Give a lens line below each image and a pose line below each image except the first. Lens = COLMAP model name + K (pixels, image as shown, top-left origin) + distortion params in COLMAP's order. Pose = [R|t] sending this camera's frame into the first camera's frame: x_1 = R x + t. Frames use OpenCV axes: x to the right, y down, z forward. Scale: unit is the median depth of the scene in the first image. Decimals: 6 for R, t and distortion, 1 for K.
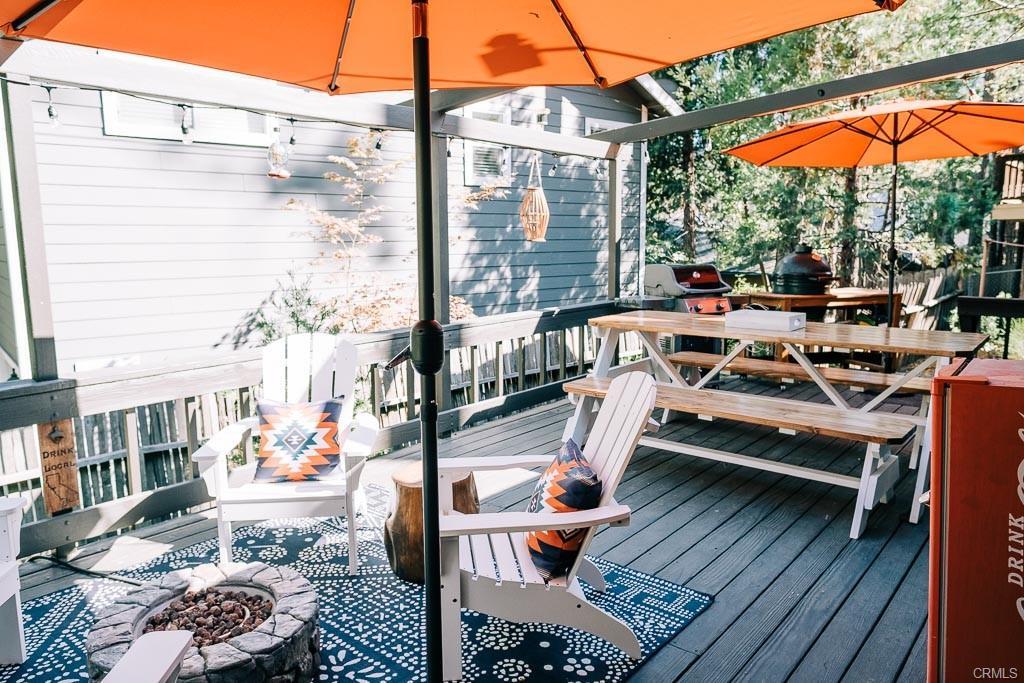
lens RADIAL K [[721.3, 0, 514.4], [0, 721.3, 341.0], [0, 0, 1]] dist [-0.009931, -0.000609]
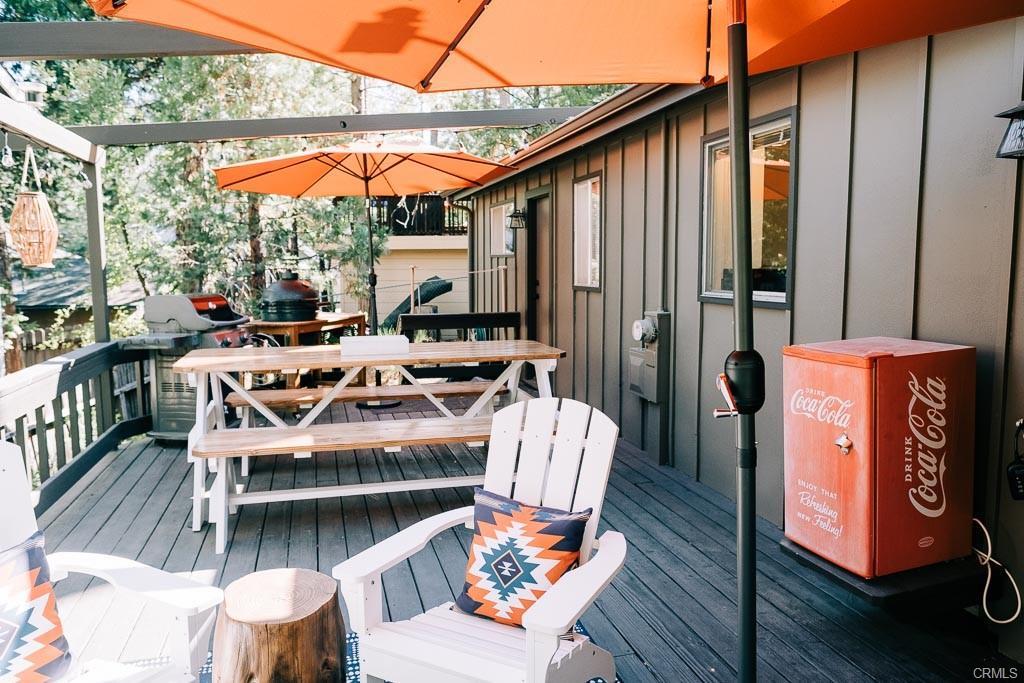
lens RADIAL K [[721.3, 0, 514.4], [0, 721.3, 341.0], [0, 0, 1]] dist [-0.009931, -0.000609]
pose [[0.566766, -0.082466, 0.819741, -0.297445], [0.114403, 0.993216, 0.020820, -0.027190], [-0.815897, 0.081980, 0.572356, 0.219511]]
